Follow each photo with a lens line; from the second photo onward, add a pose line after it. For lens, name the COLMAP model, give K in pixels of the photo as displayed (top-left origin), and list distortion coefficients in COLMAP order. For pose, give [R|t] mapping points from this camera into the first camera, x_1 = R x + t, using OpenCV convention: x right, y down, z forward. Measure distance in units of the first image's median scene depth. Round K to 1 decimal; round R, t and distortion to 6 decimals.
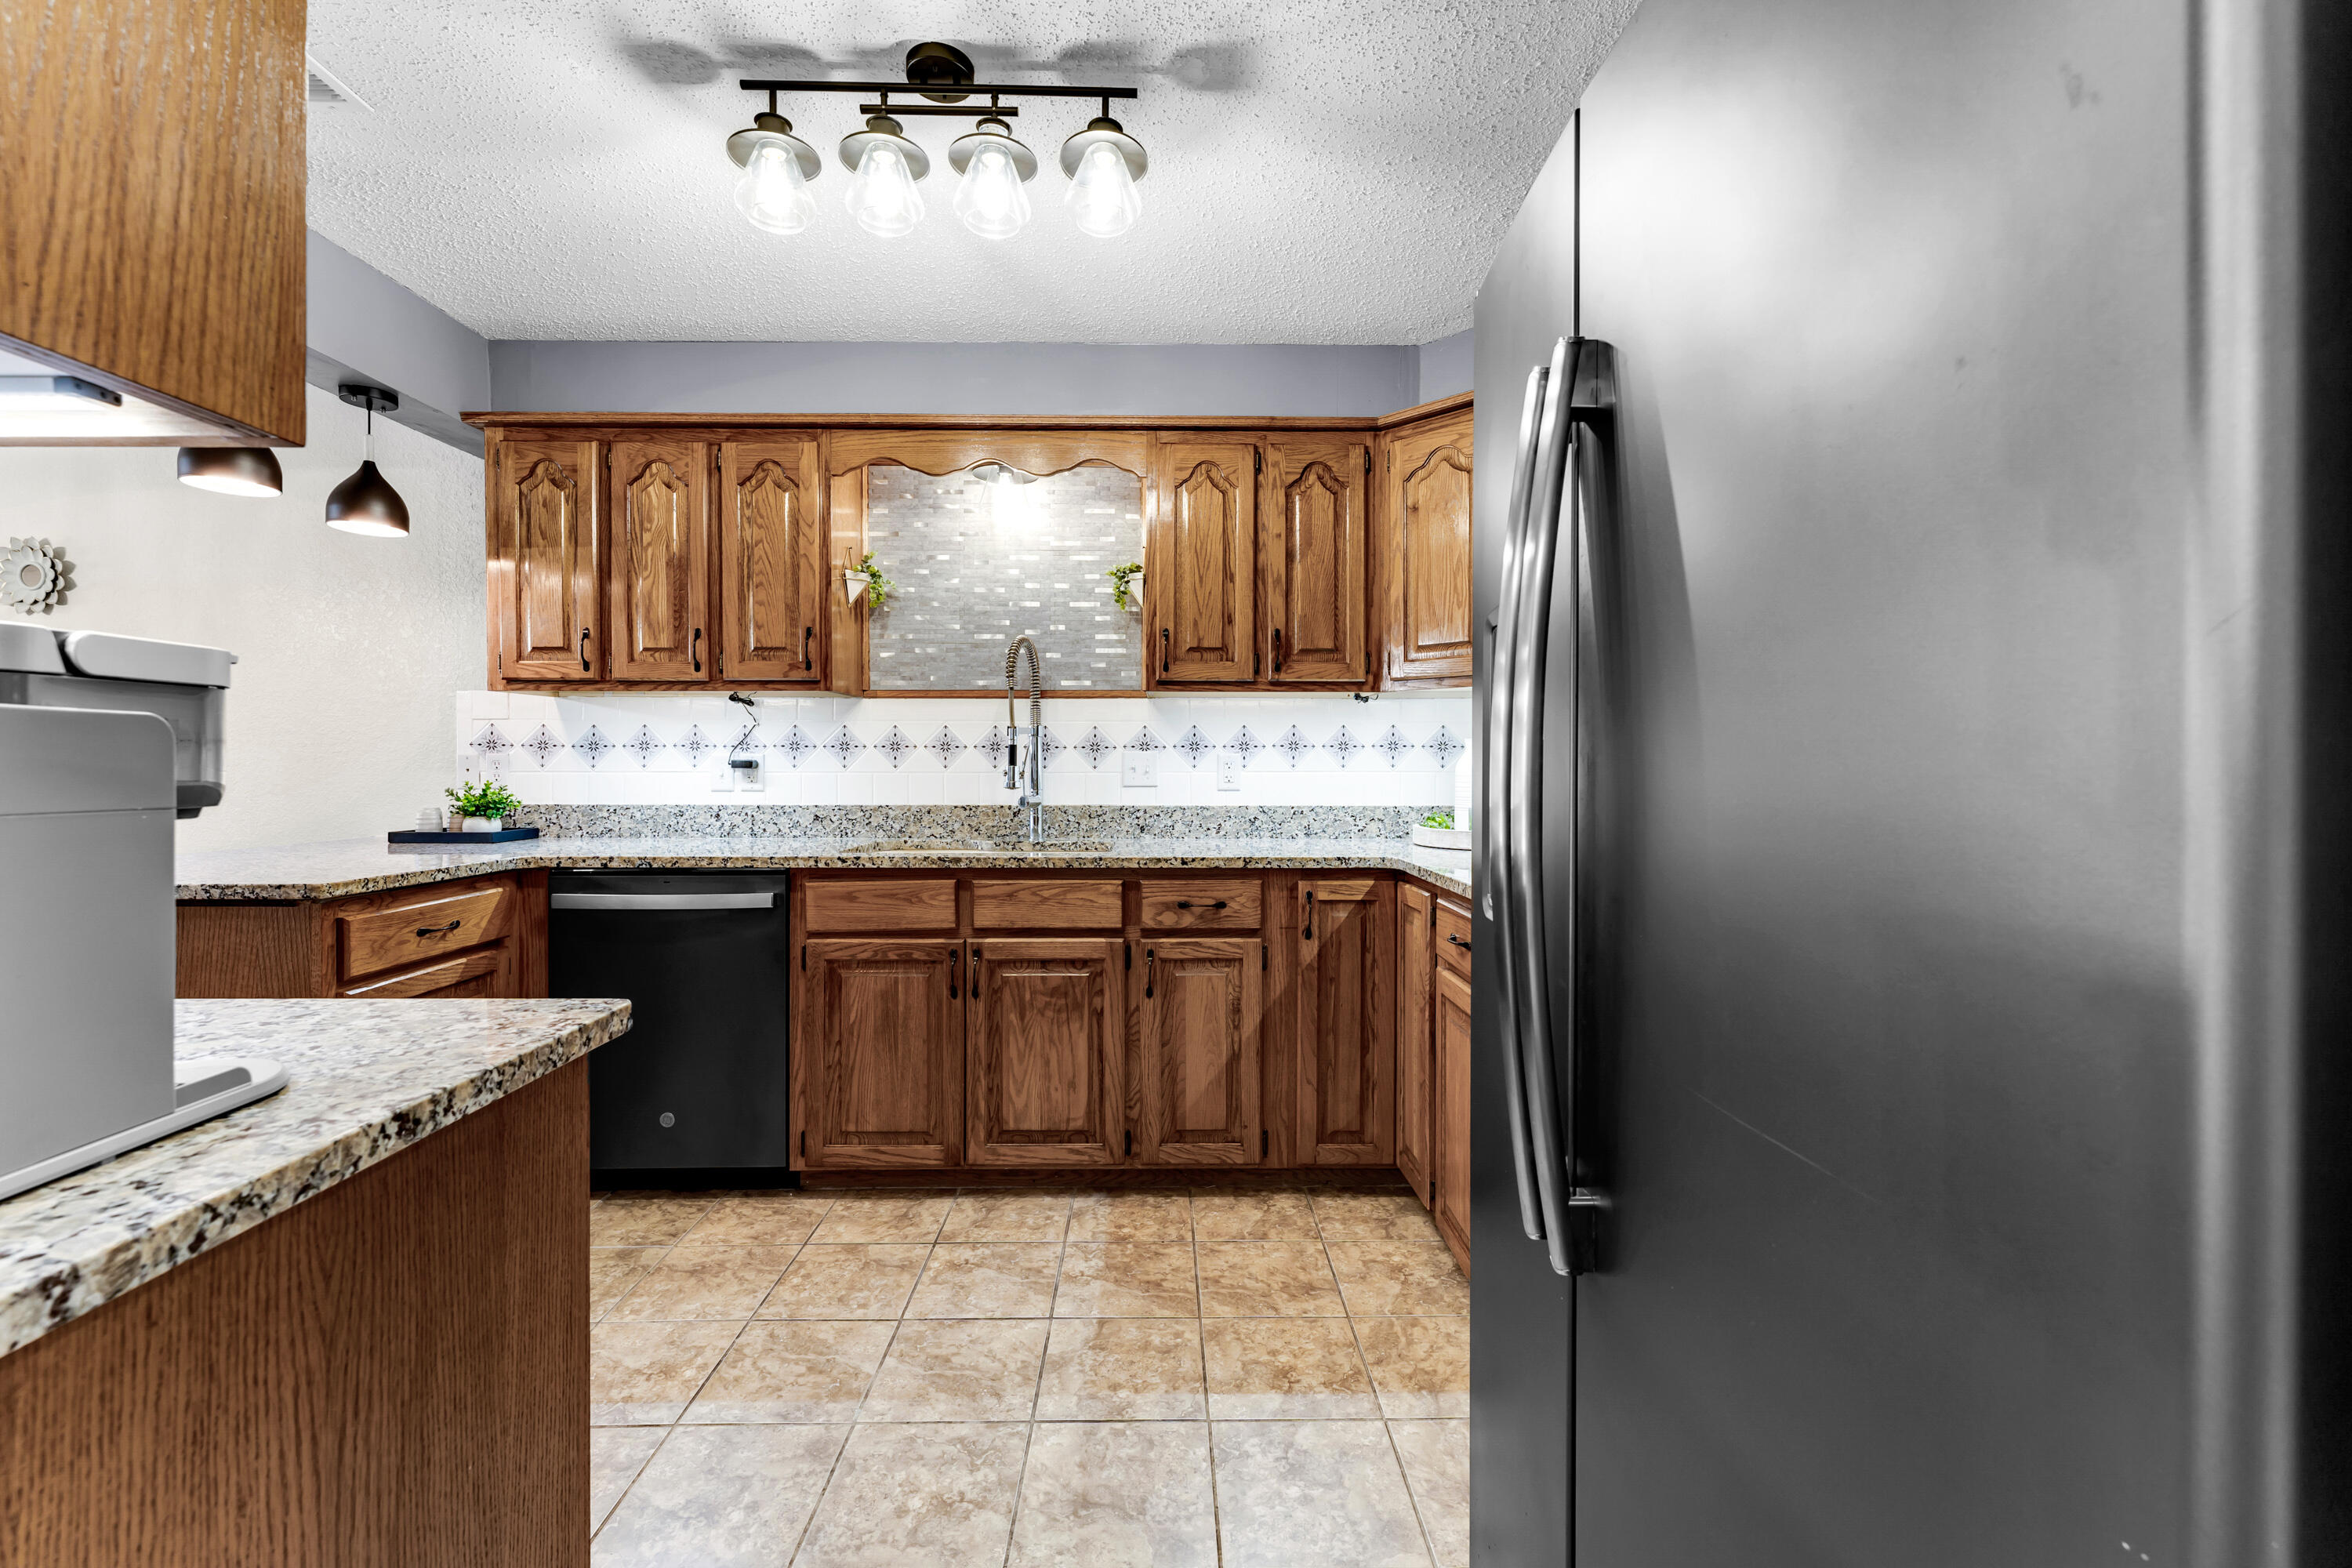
lens RADIAL K [[957.2, 0, 1165.1], [0, 957.2, 762.8], [0, 0, 1]] dist [0.000839, 0.000679]
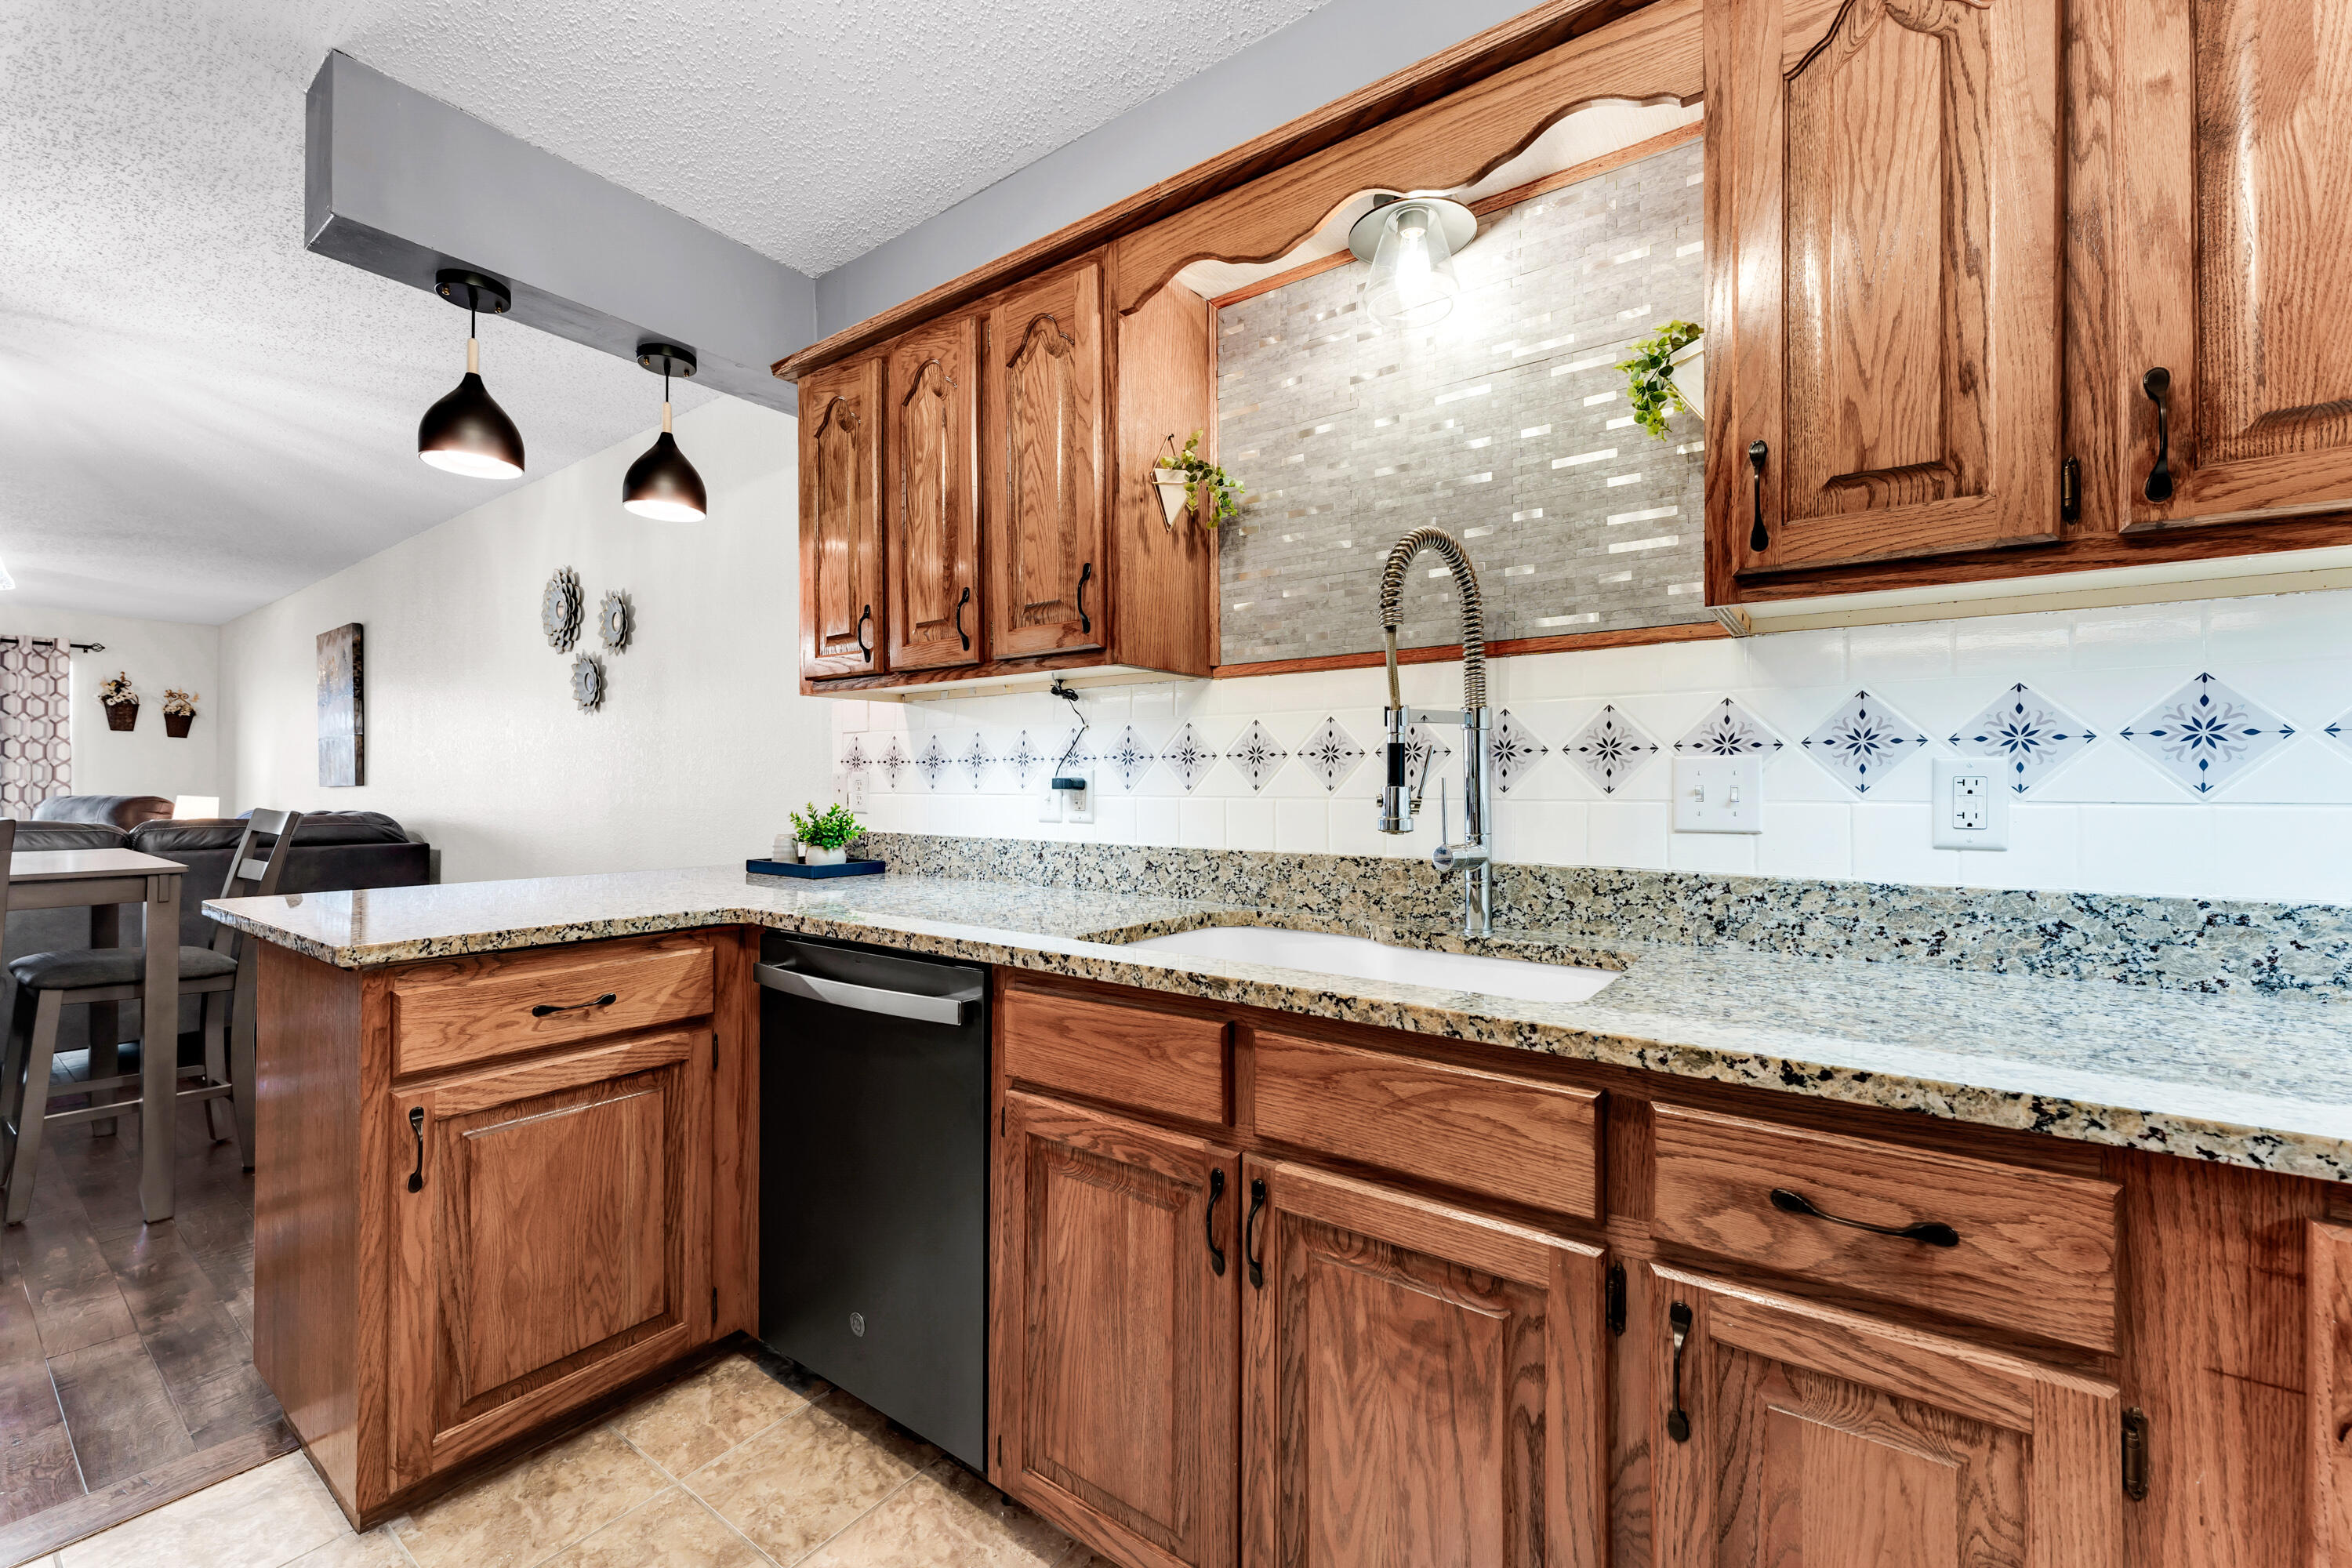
lens RADIAL K [[942.3, 0, 1174.1], [0, 942.3, 775.8], [0, 0, 1]] dist [0.000397, -0.000124]
pose [[0.803388, -0.006033, -0.595425, 0.038223], [0.000185, 0.999951, -0.009883, 0.002524], [0.595455, 0.007830, 0.803350, 0.542709]]
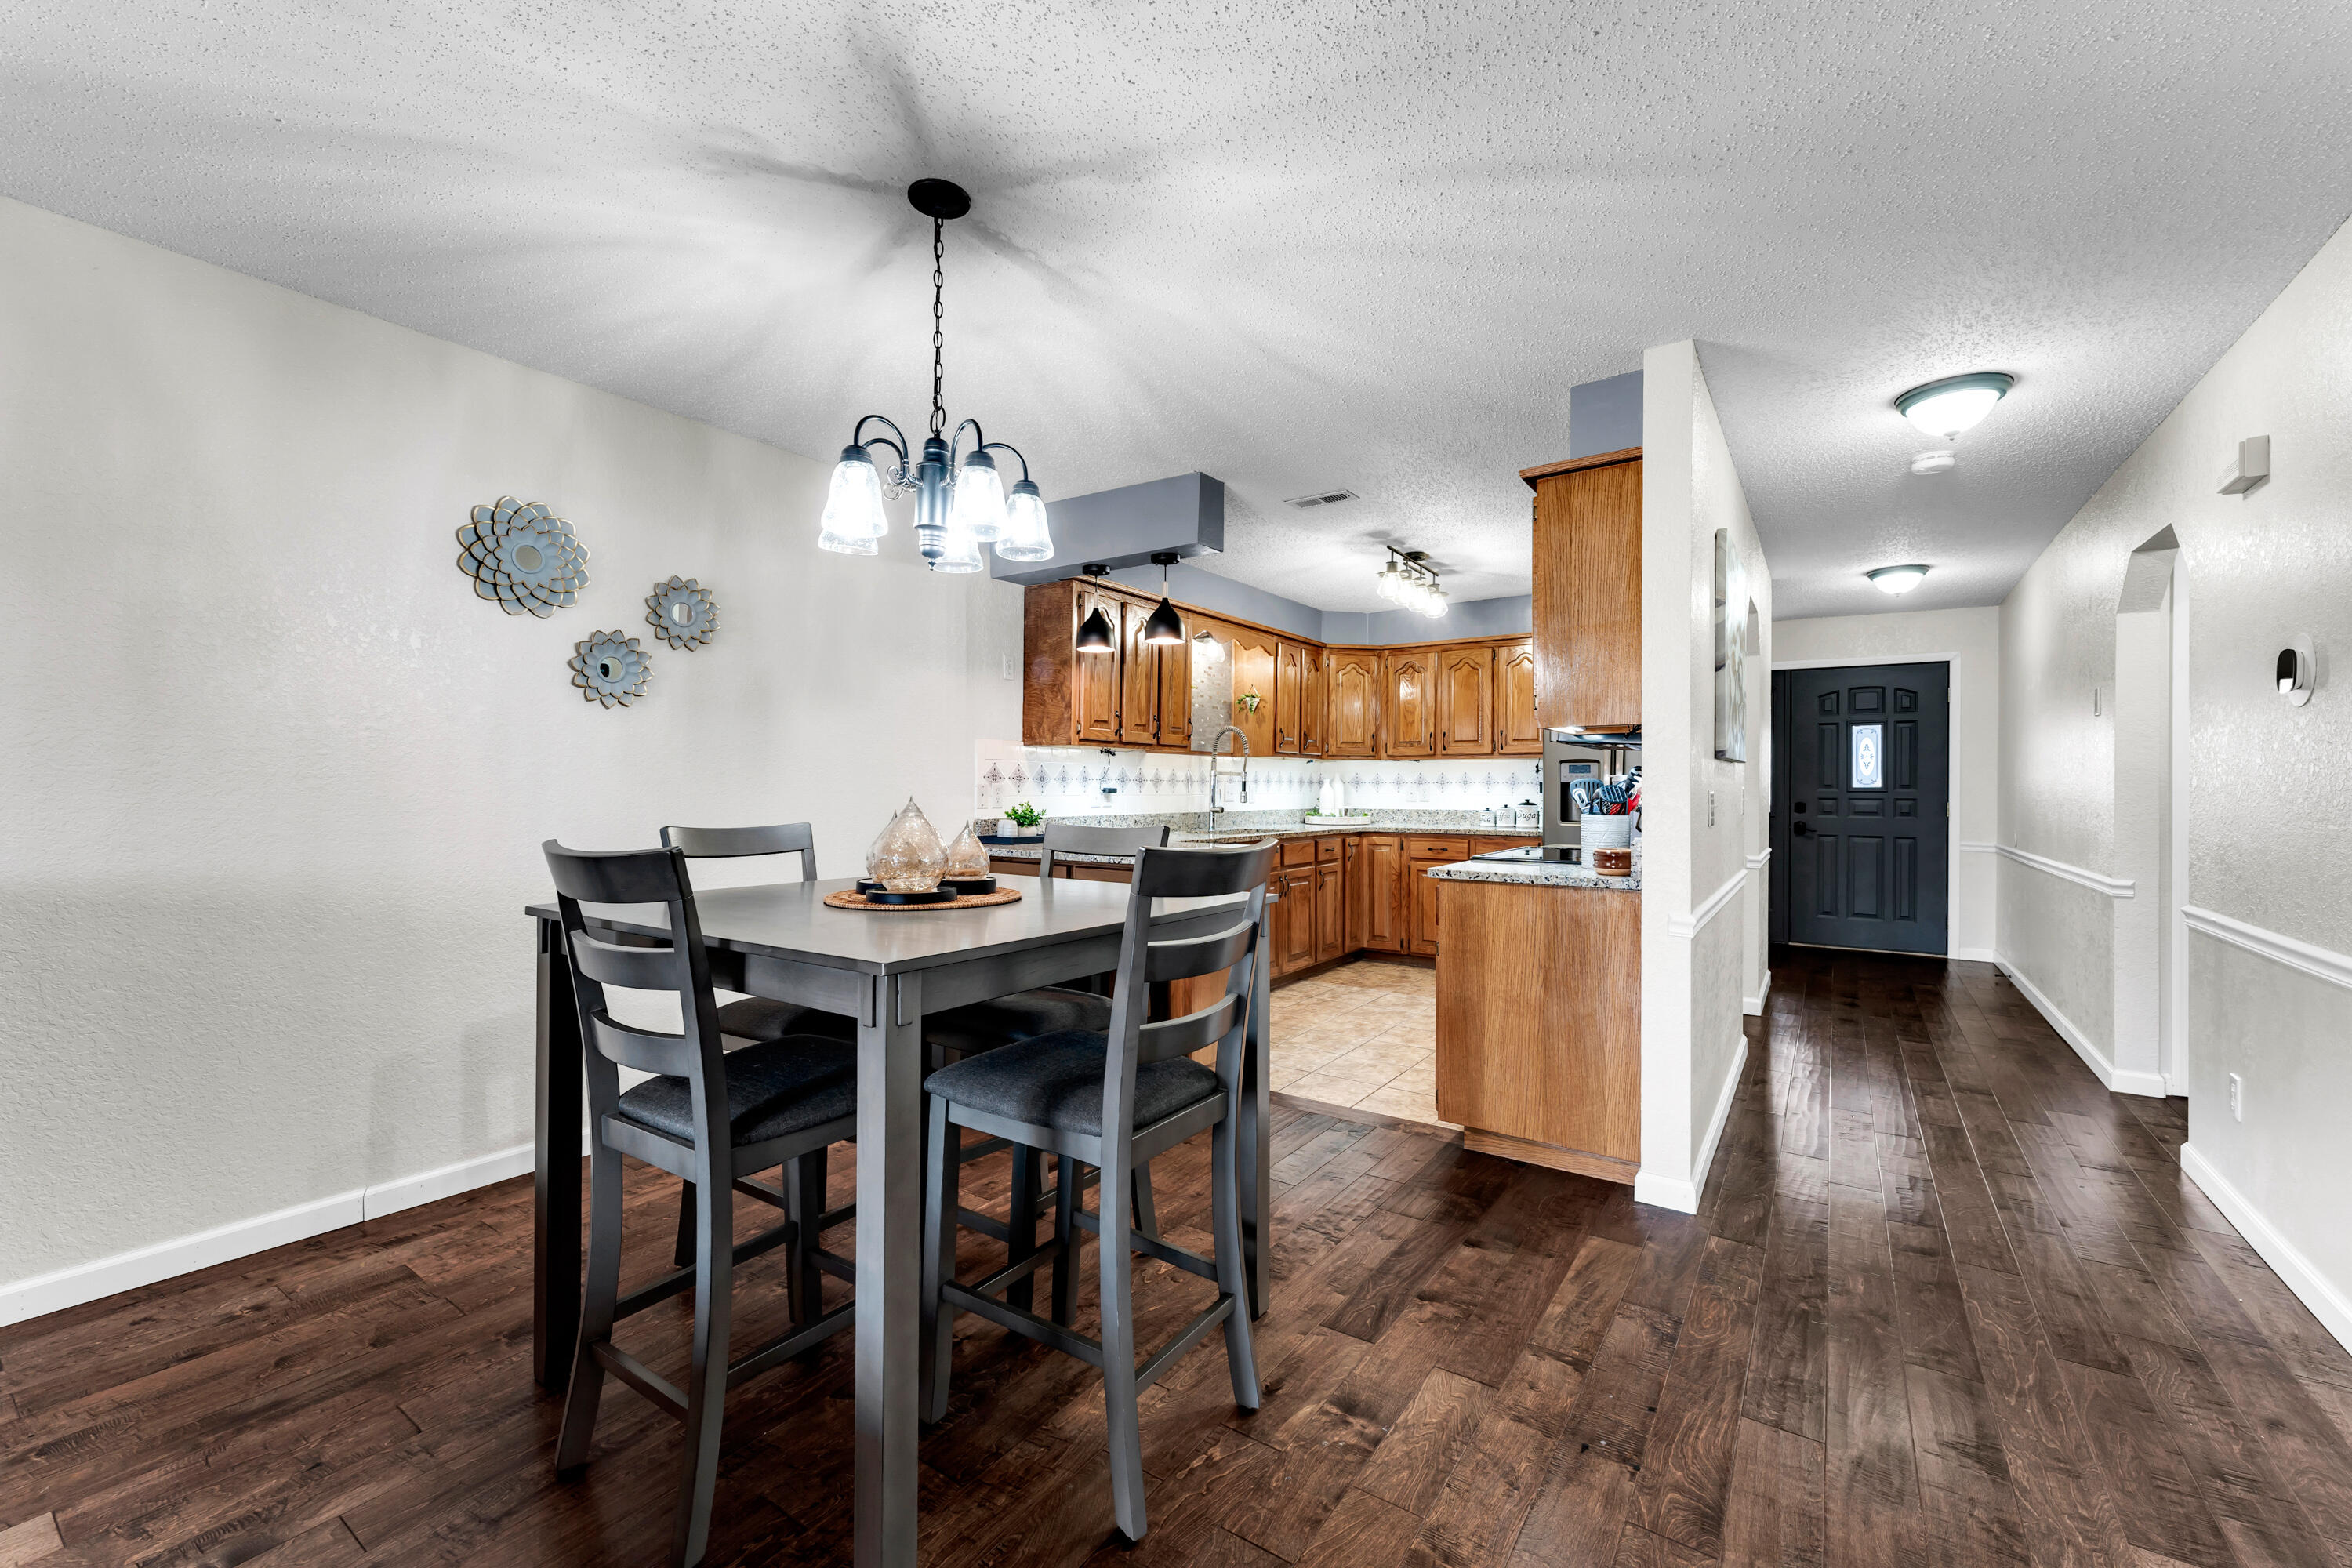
lens RADIAL K [[948.7, 0, 1175.3], [0, 948.7, 789.5], [0, 0, 1]] dist [0.000128, -0.000012]
pose [[0.577277, -0.000869, 0.816548, -1.906649], [0.000071, 0.999999, 0.001014, -0.002338], [-0.816549, -0.000527, 0.577276, -0.052861]]
